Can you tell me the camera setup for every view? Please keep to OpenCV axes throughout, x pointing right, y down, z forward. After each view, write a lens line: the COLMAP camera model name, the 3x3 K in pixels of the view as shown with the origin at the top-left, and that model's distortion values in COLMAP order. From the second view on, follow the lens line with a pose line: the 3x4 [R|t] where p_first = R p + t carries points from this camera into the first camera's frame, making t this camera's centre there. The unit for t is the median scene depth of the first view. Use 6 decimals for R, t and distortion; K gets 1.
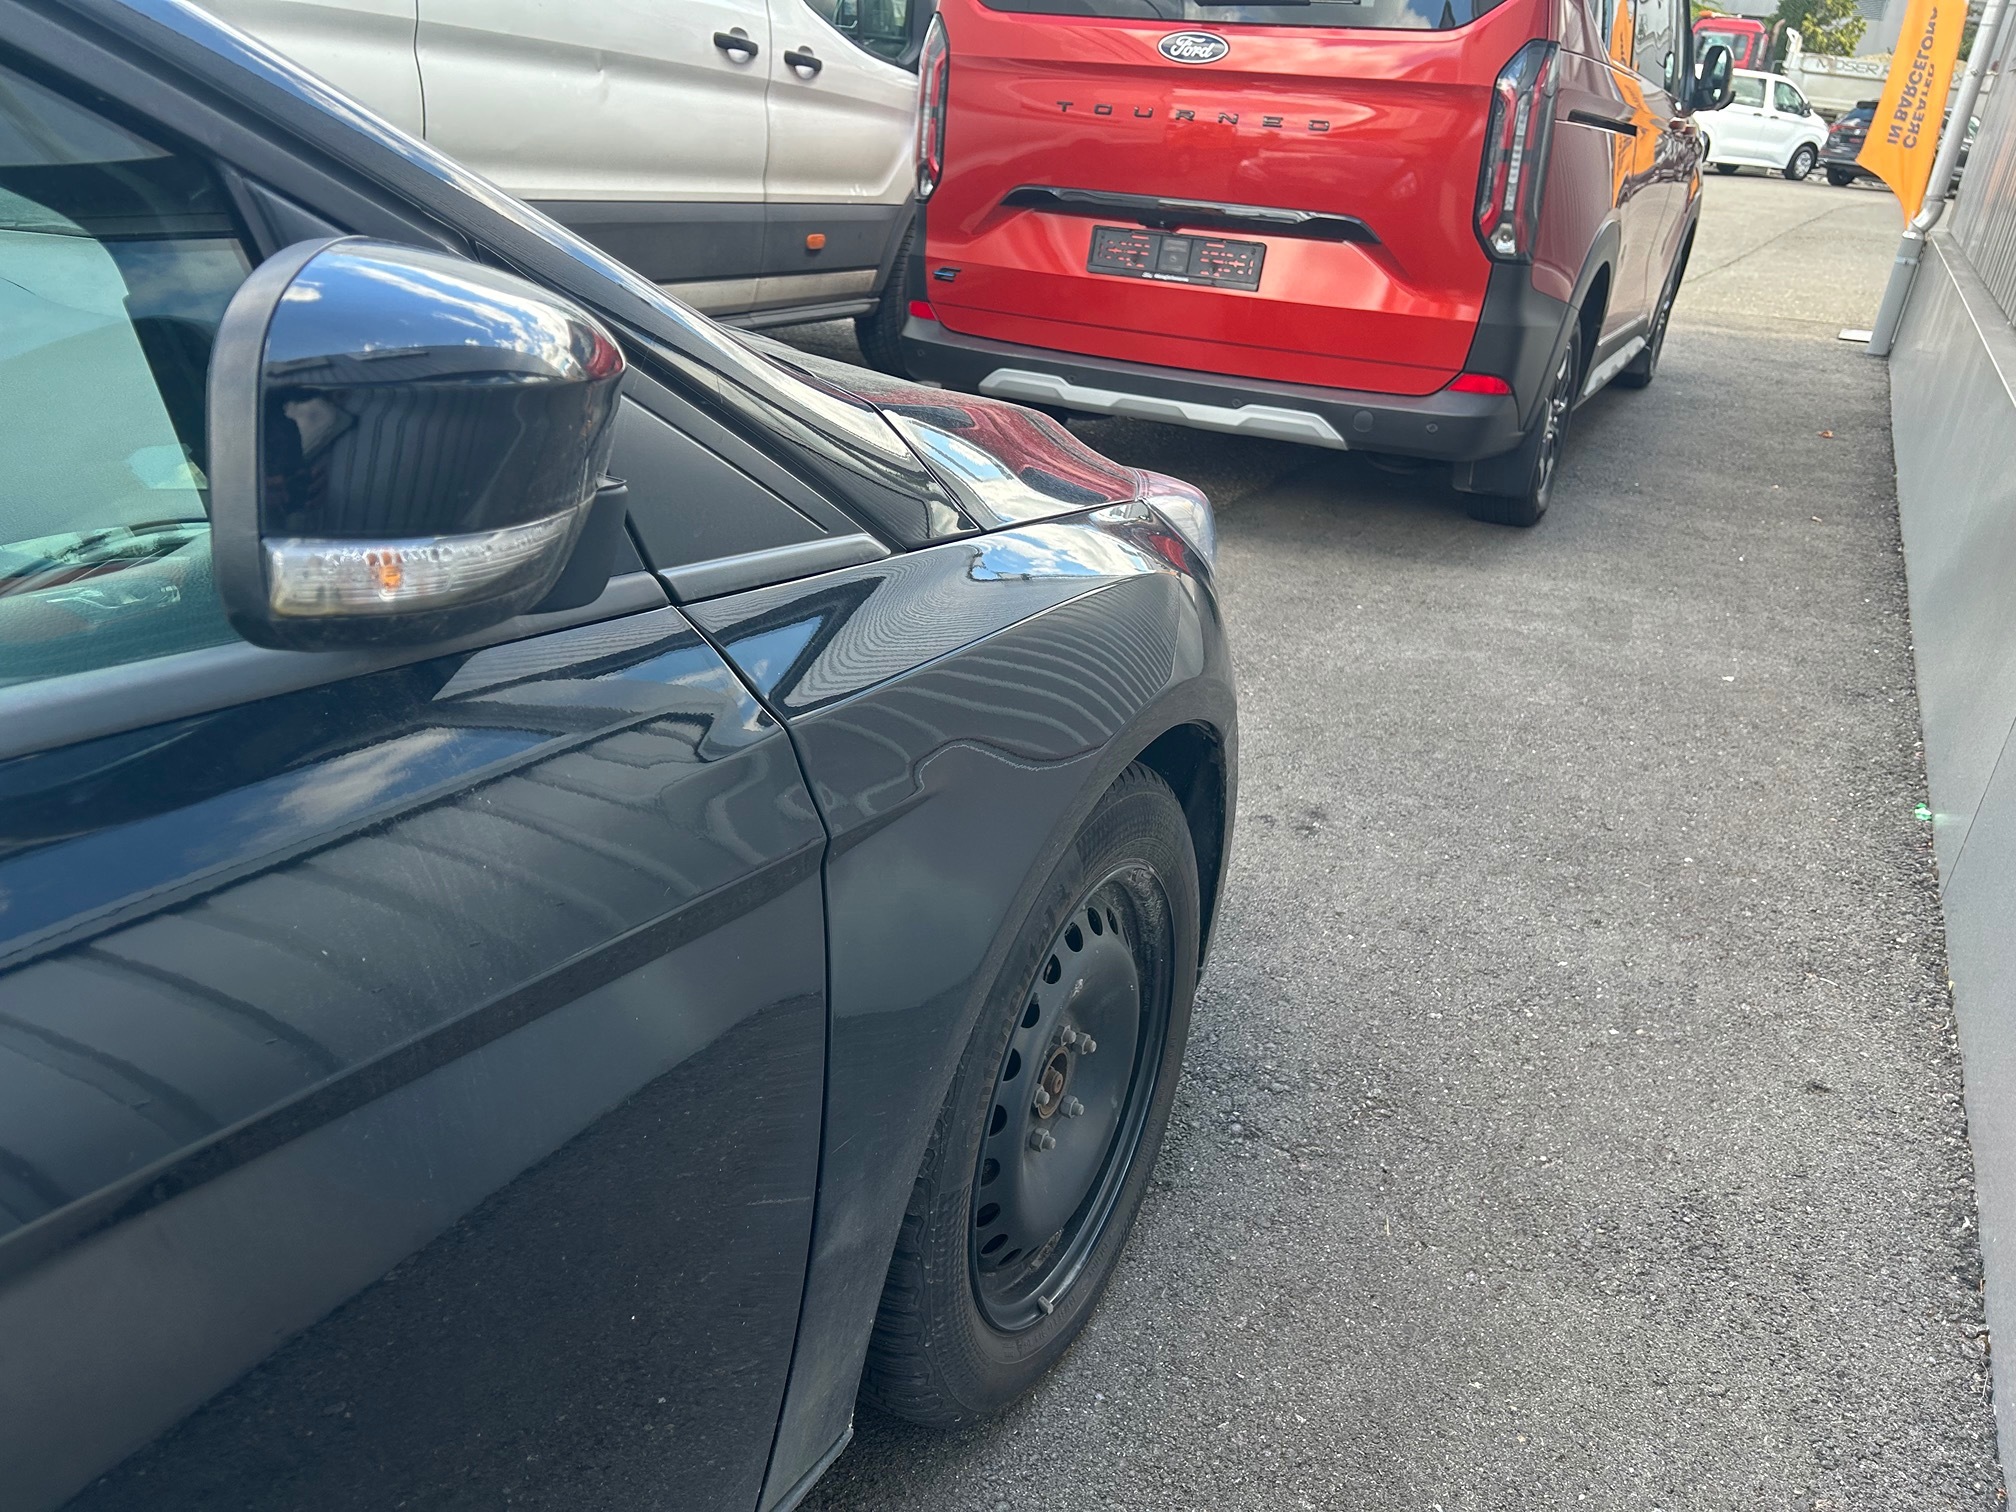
lens RADIAL K [[1520.1, 0, 1003.7], [0, 1520.1, 749.9], [0, 0, 1]] dist [0.040424, -0.048654]
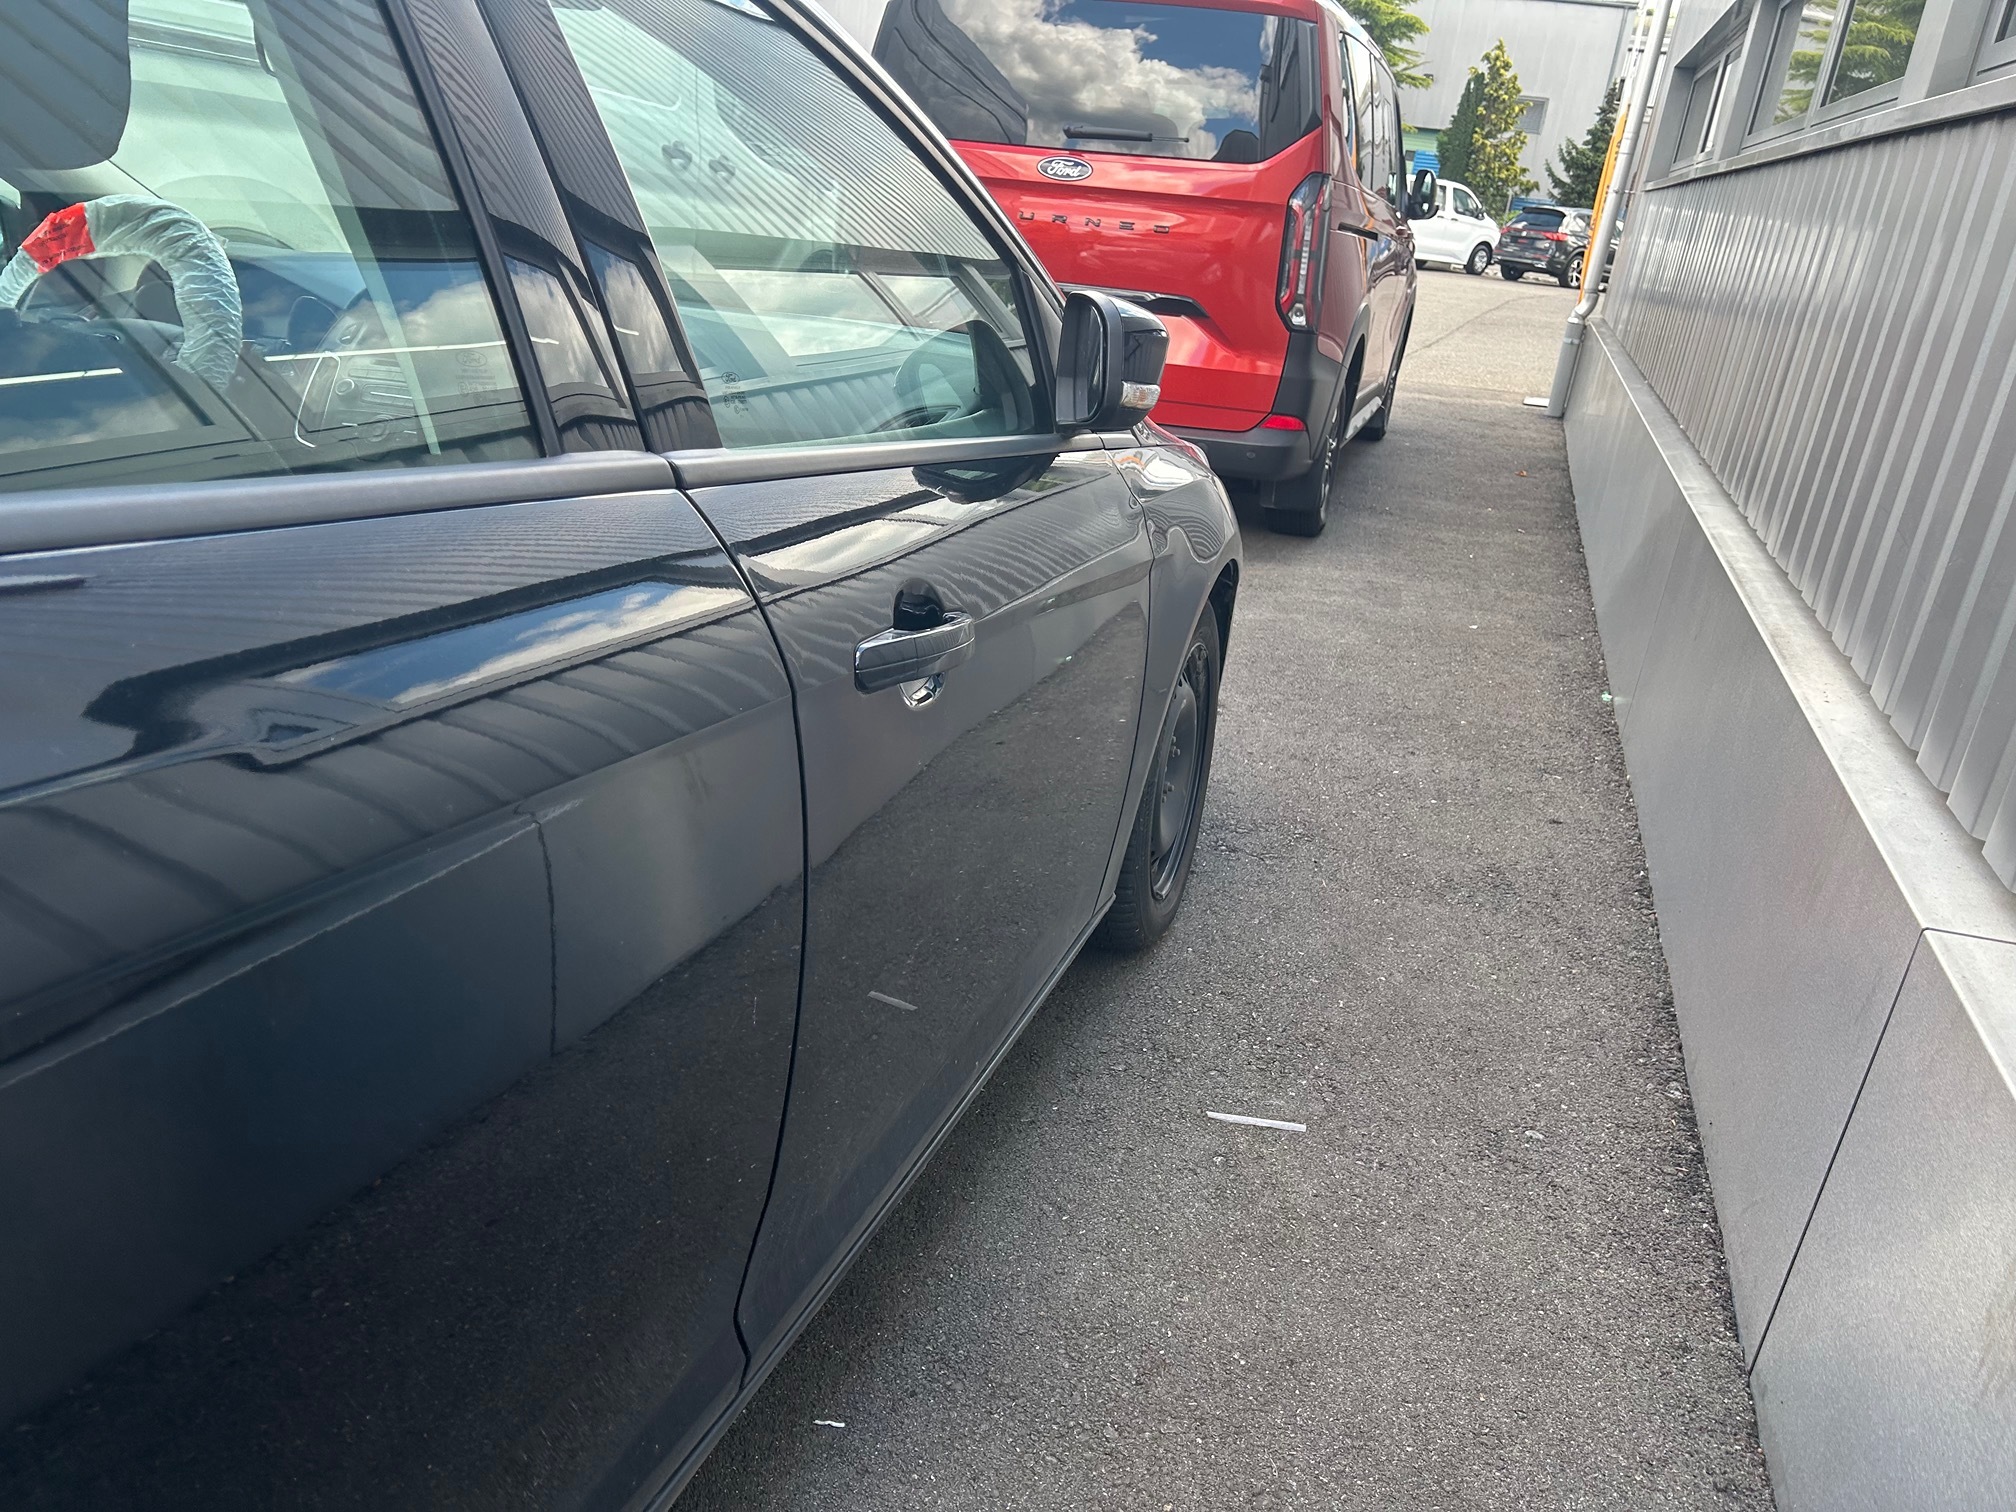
lens RADIAL K [[1520.1, 0, 988.6], [0, 1520.1, 750.6], [0, 0, 1]] dist [0.040424, -0.048654]
pose [[0.987399, -0.034448, 0.154455, -0.140508], [0.041970, 0.998073, -0.045709, 0.086193], [-0.152583, 0.051615, 0.986942, -0.232124]]
